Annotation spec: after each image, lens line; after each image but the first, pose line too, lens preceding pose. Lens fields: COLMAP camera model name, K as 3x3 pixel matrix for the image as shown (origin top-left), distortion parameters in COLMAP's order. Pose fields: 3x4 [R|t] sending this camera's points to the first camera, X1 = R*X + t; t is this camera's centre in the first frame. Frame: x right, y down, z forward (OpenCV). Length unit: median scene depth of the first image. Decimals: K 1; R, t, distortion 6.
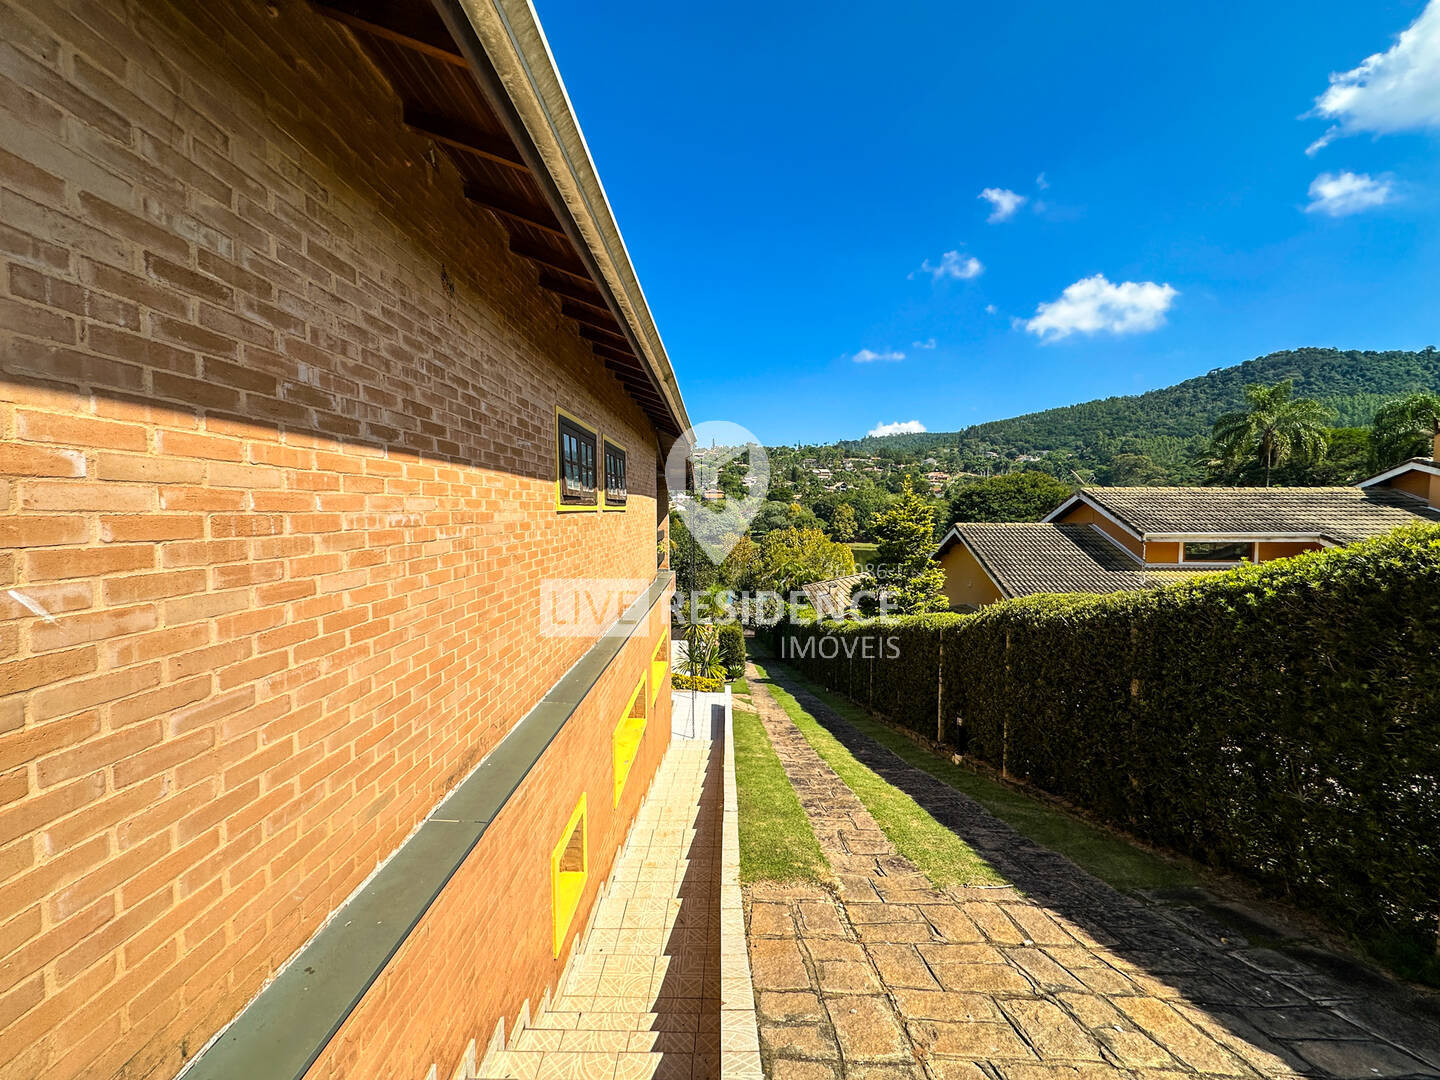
lens RADIAL K [[569.3, 0, 720.0], [0, 569.3, 540.0], [0, 0, 1]] dist [-0.022581, 0.000048]
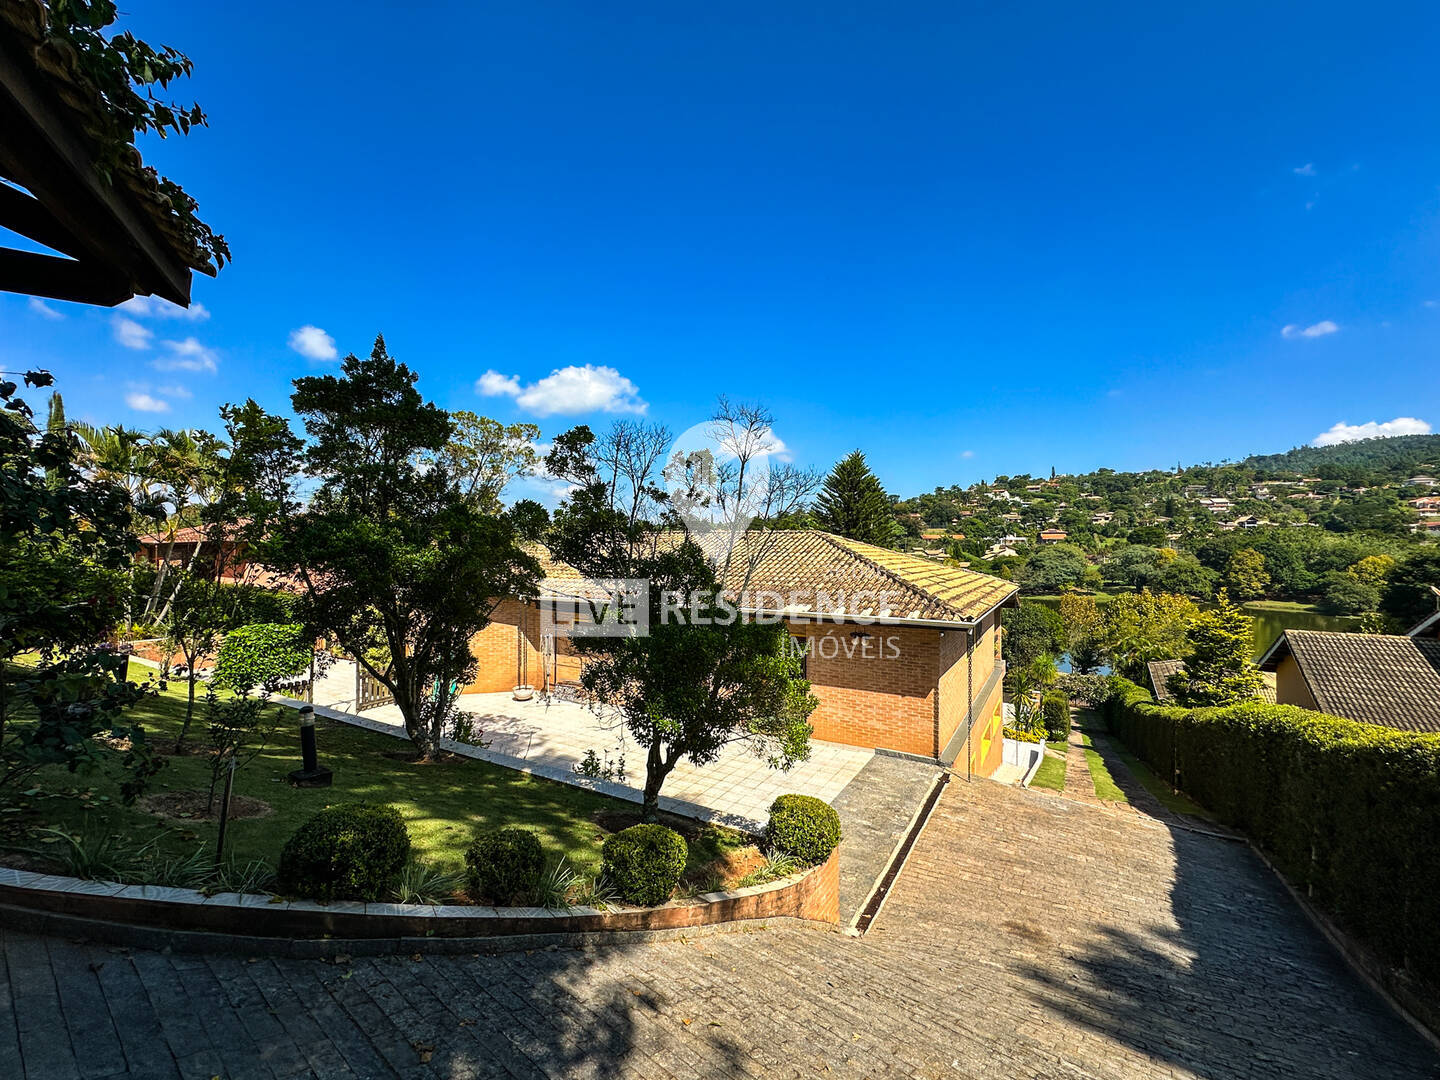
lens RADIAL K [[644.1, 0, 704.8], [0, 644.1, 545.0], [0, 0, 1]] dist [-0.002602, 0.000419]
pose [[0.872128, 0.008917, -0.489197, 0.006925], [-0.028834, 0.999033, -0.033195, -0.020130], [0.488428, 0.043056, 0.871541, -0.108025]]
